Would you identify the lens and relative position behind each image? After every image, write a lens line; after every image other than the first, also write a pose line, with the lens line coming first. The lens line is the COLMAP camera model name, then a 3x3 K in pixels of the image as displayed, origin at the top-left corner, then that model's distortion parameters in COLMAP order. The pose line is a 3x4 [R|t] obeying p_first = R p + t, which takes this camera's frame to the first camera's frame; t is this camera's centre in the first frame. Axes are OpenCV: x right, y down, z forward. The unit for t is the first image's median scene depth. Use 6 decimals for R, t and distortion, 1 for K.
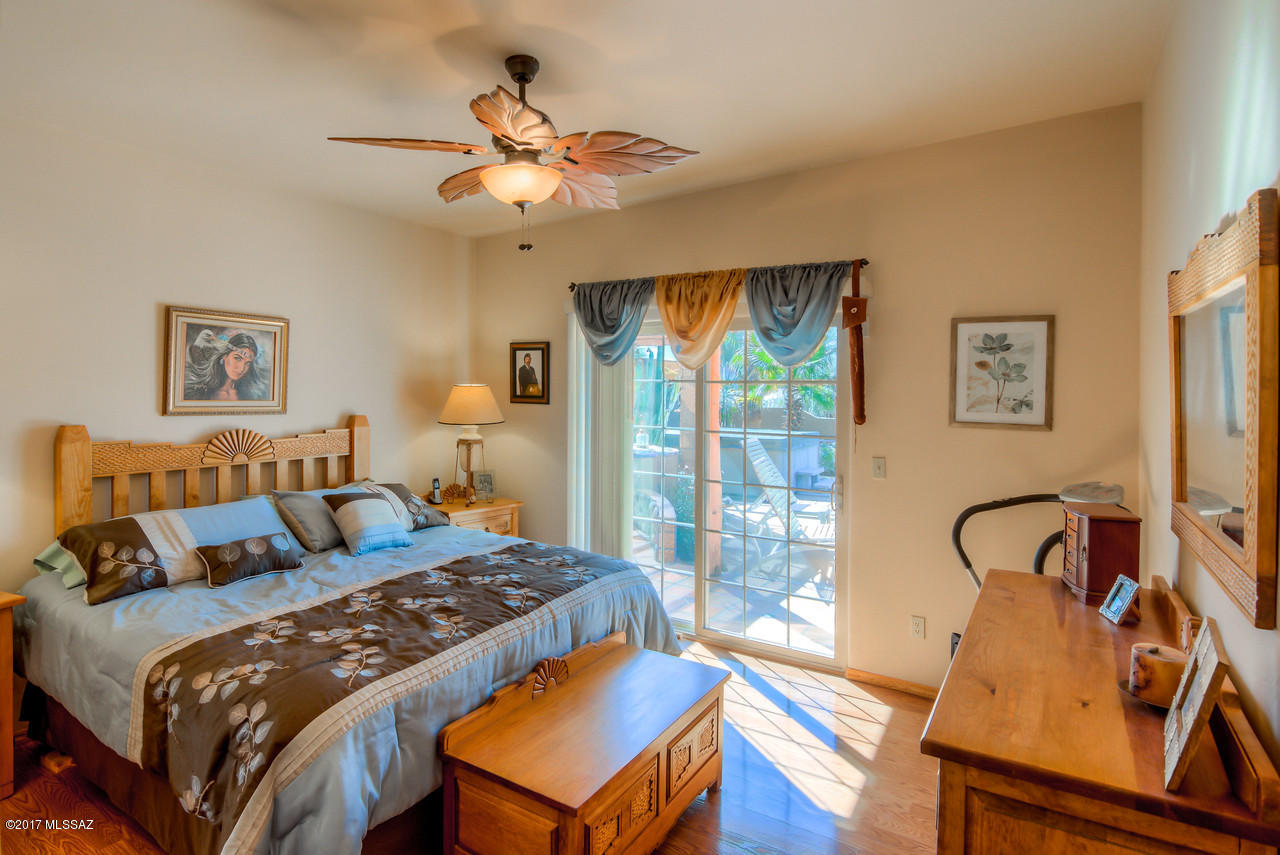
lens RADIAL K [[693.5, 0, 619.9], [0, 693.5, 390.8], [0, 0, 1]] dist [0.003714, -0.014717]
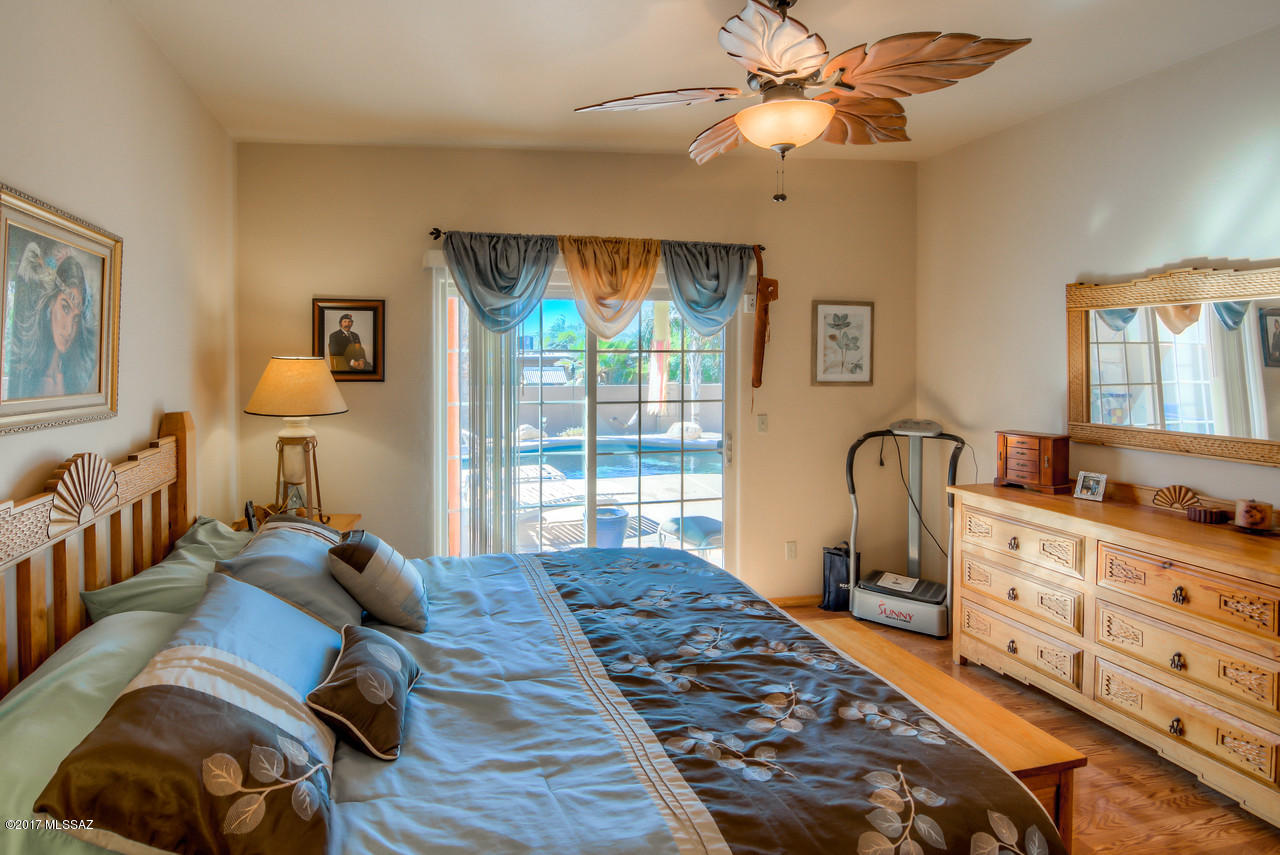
lens RADIAL K [[676.4, 0, 584.8], [0, 676.4, 363.8], [0, 0, 1]] dist [-0.004686, -0.000776]
pose [[0.681854, -0.018979, 0.731242, -0.660937], [0.012930, 0.999820, 0.013892, -0.010323], [-0.731374, -0.000017, 0.681977, 0.430911]]
